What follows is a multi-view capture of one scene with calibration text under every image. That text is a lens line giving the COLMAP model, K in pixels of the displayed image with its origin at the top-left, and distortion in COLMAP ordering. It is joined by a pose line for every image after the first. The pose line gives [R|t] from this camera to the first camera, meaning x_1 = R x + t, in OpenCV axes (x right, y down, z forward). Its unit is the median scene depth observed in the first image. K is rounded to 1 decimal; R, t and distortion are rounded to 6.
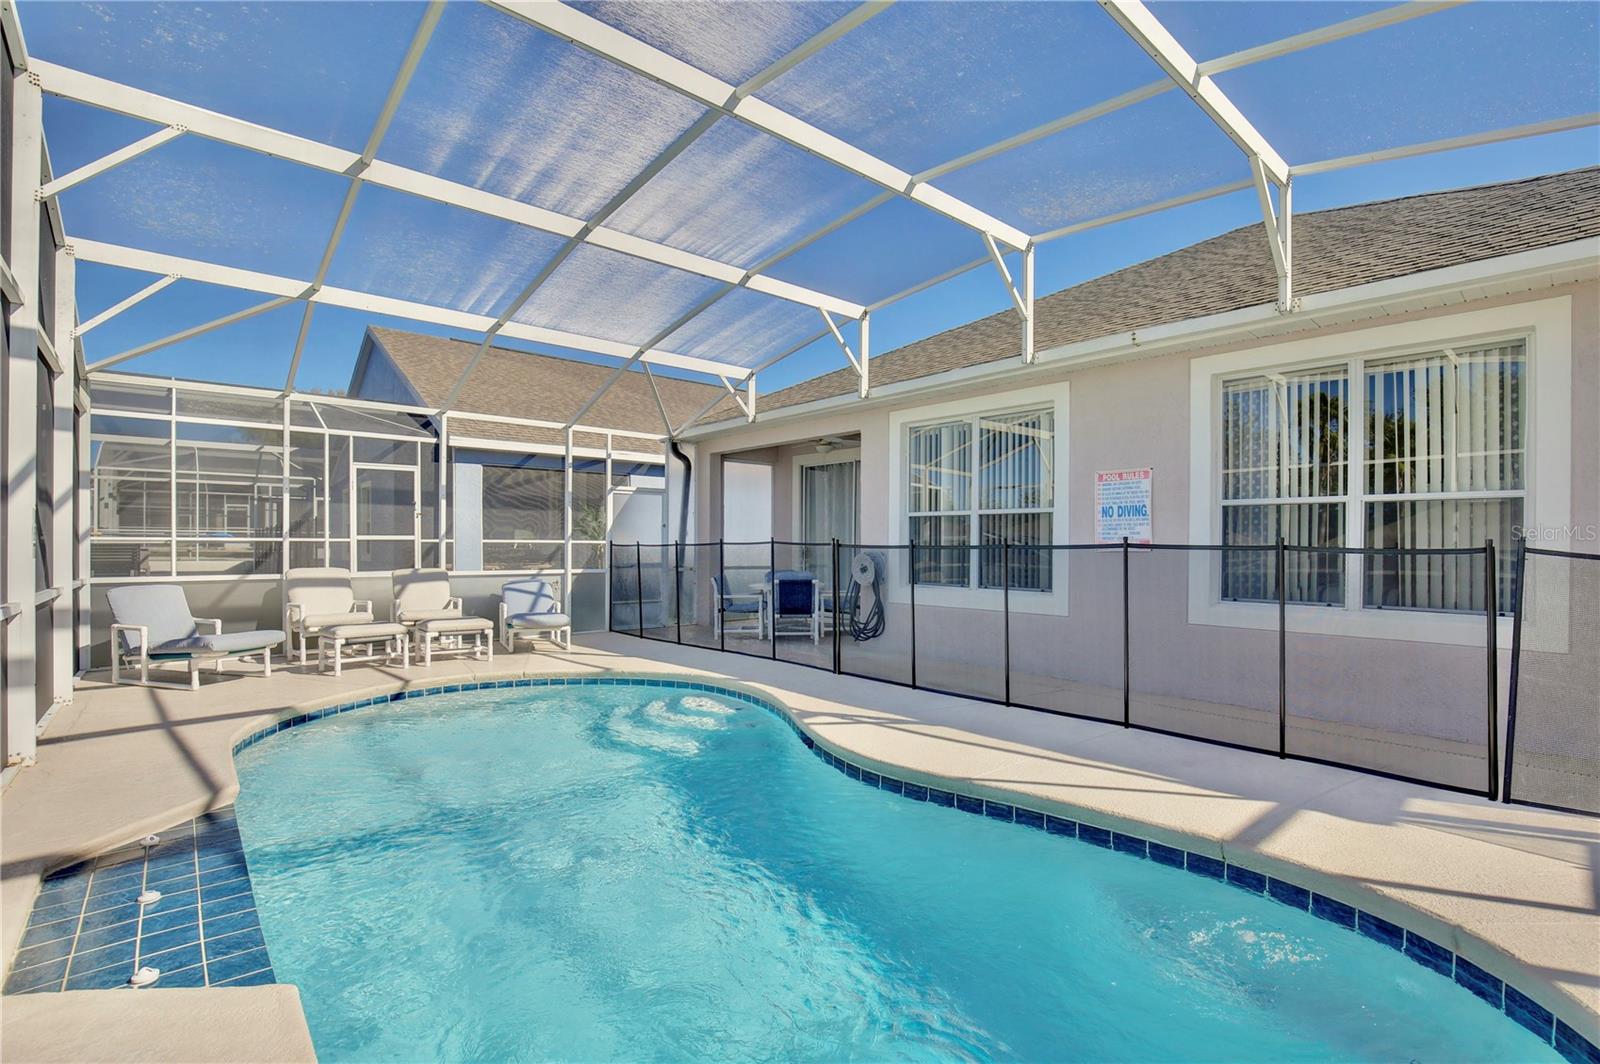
lens RADIAL K [[739.8, 0, 806.5], [0, 739.8, 544.8], [0, 0, 1]] dist [-0.035412, 0.004908]
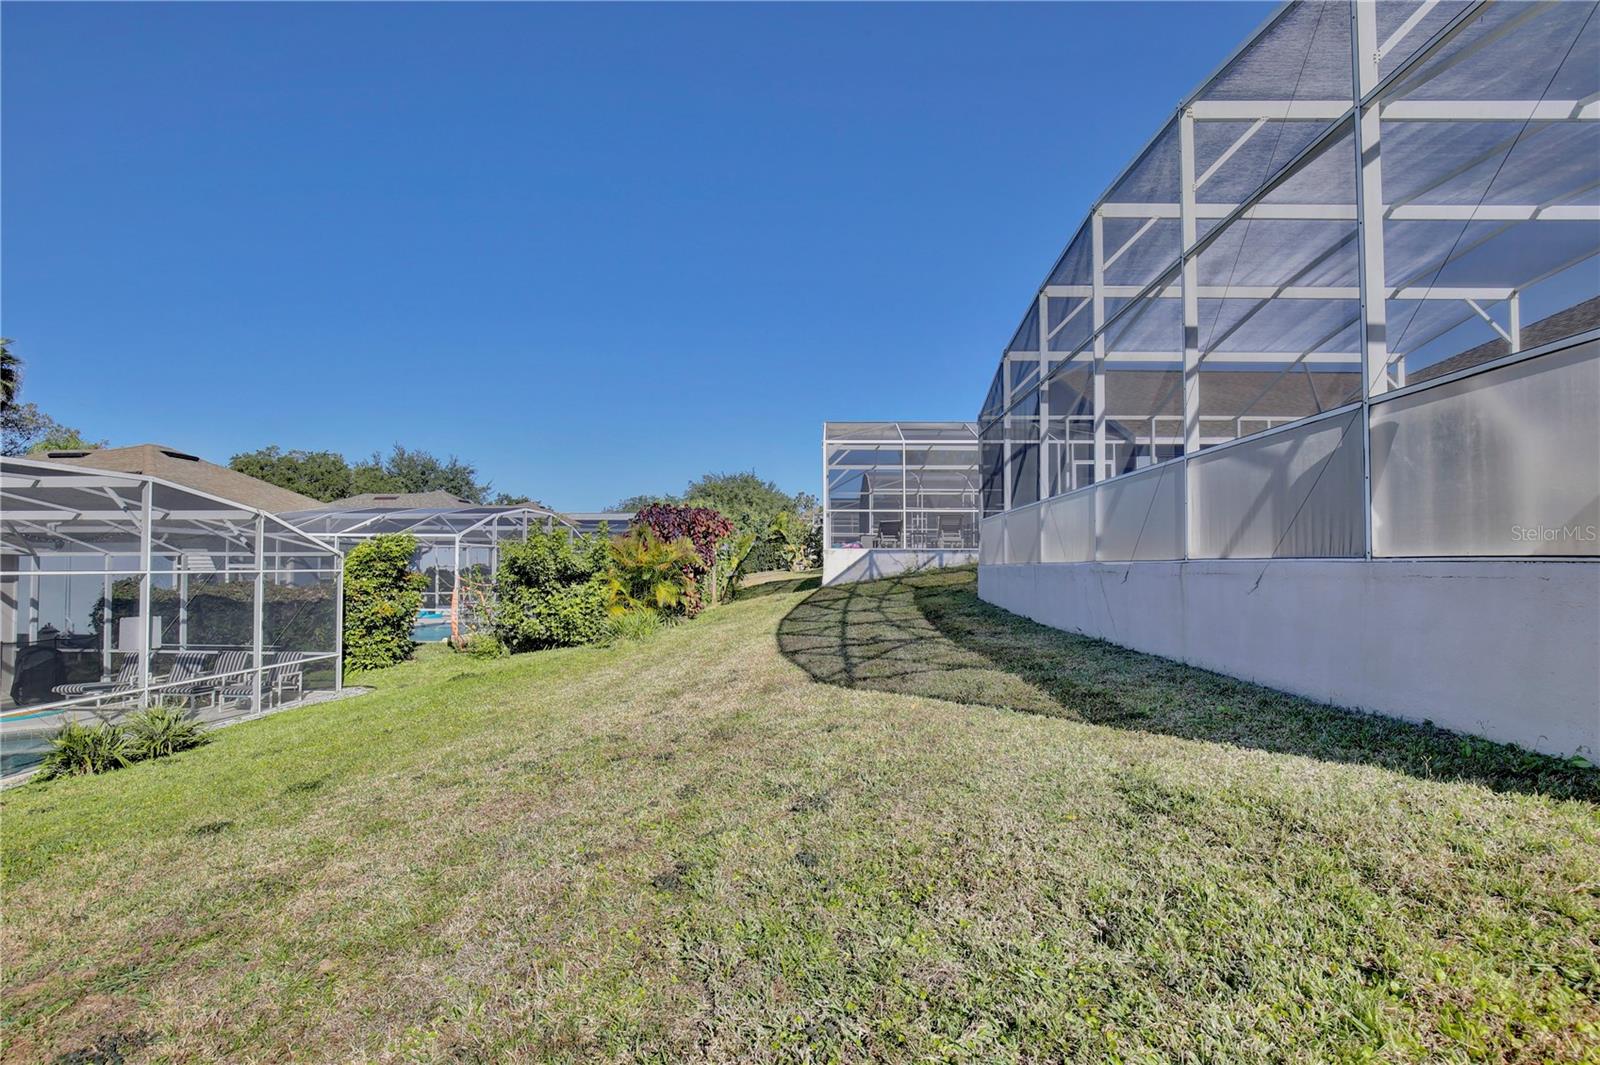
lens RADIAL K [[739.8, 0, 793.2], [0, 739.8, 541.5], [0, 0, 1]] dist [-0.035412, 0.004908]
pose [[0.721800, -0.021050, -0.691782, 0.026962], [-0.001656, 0.999482, -0.032140, 0.147350], [0.692100, 0.024344, 0.721391, -0.708190]]
